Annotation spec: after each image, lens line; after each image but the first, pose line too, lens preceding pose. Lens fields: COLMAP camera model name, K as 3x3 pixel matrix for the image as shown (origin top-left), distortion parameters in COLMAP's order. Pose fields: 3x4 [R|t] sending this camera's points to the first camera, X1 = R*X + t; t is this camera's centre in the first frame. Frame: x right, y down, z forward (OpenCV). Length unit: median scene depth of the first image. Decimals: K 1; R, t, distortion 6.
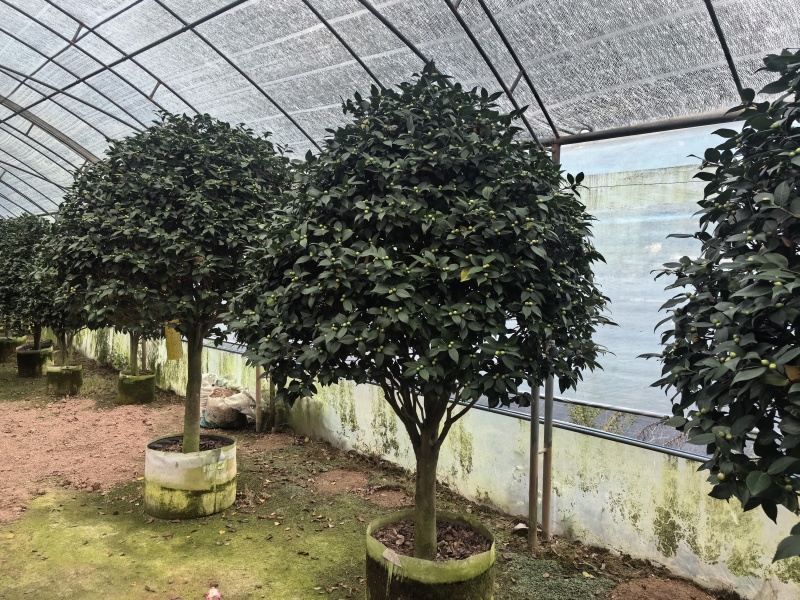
lens RADIAL K [[633.2, 0, 402.1], [0, 633.2, 299.3], [0, 0, 1]] dist [0.043488, -0.059800]
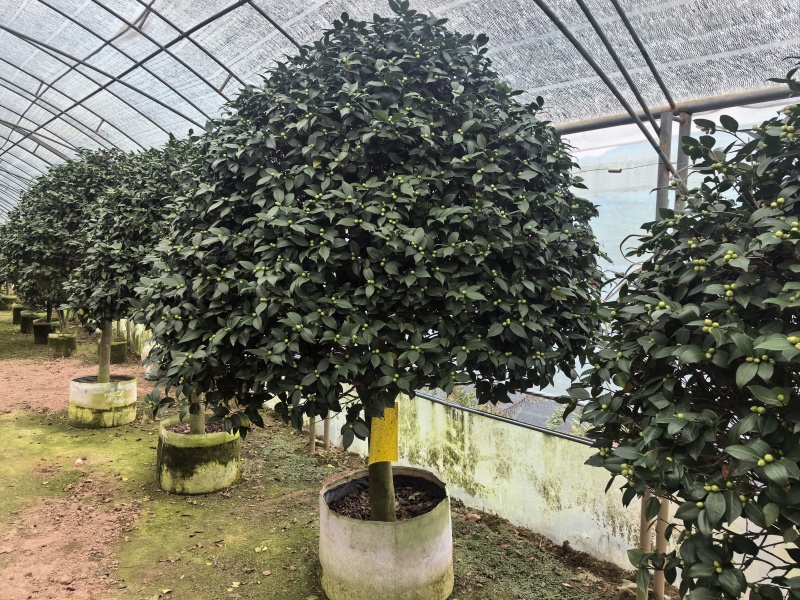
lens RADIAL K [[633.2, 0, 398.1], [0, 633.2, 300.7], [0, 0, 1]] dist [0.043488, -0.059800]
pose [[0.994926, 0.018305, -0.098932, 0.496202], [-0.017446, 0.999802, 0.009539, 0.026675], [0.099087, -0.007764, 0.995048, -0.379156]]
